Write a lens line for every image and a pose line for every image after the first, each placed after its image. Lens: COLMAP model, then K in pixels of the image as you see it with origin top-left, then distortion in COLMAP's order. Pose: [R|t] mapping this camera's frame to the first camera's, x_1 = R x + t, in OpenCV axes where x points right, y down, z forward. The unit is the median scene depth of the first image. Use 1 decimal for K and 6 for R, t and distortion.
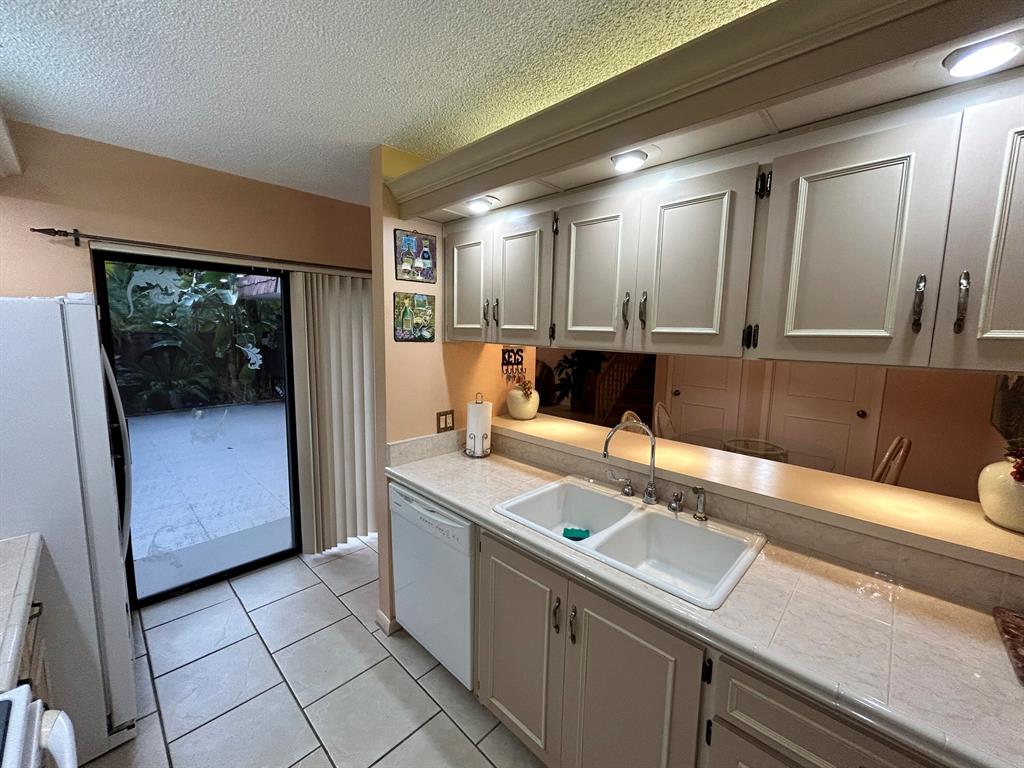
lens RADIAL K [[410.7, 0, 511.2], [0, 410.7, 382.9], [0, 0, 1]] dist [-0.000689, -0.000136]
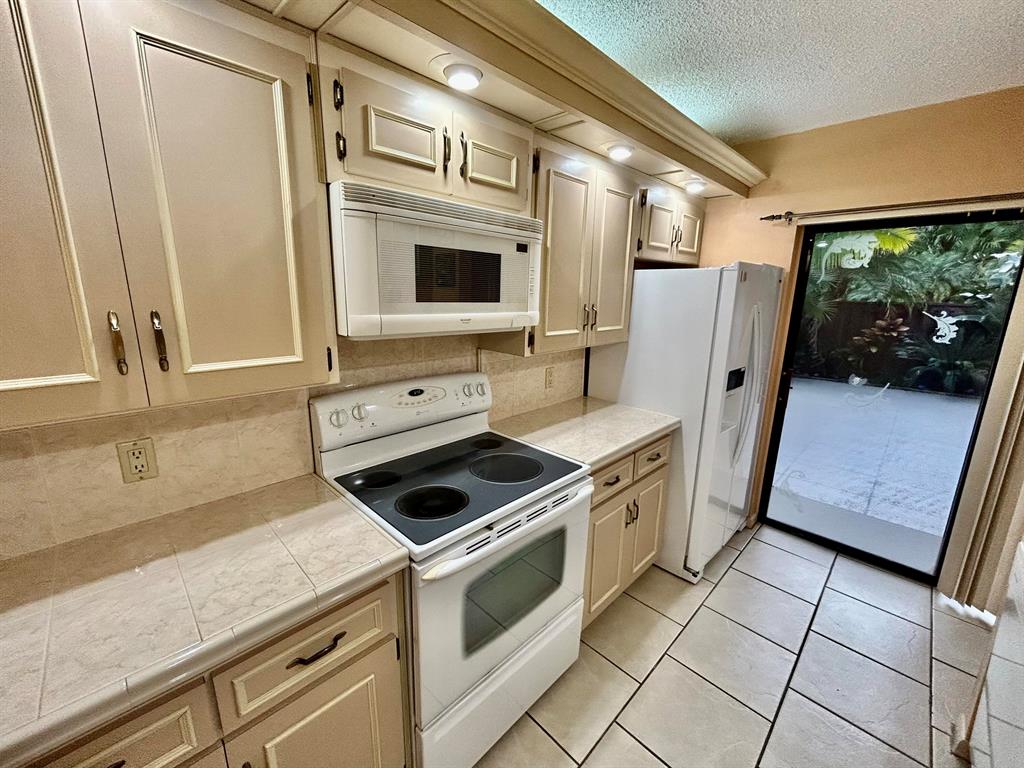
lens RADIAL K [[410.7, 0, 512.6], [0, 410.7, 379.4], [0, 0, 1]] dist [-0.000689, -0.000136]
pose [[-0.019751, 0.195356, -0.980533, 0.201895], [-0.144793, 0.969827, 0.196140, -0.000171], [0.989265, 0.145848, 0.009131, 0.161394]]
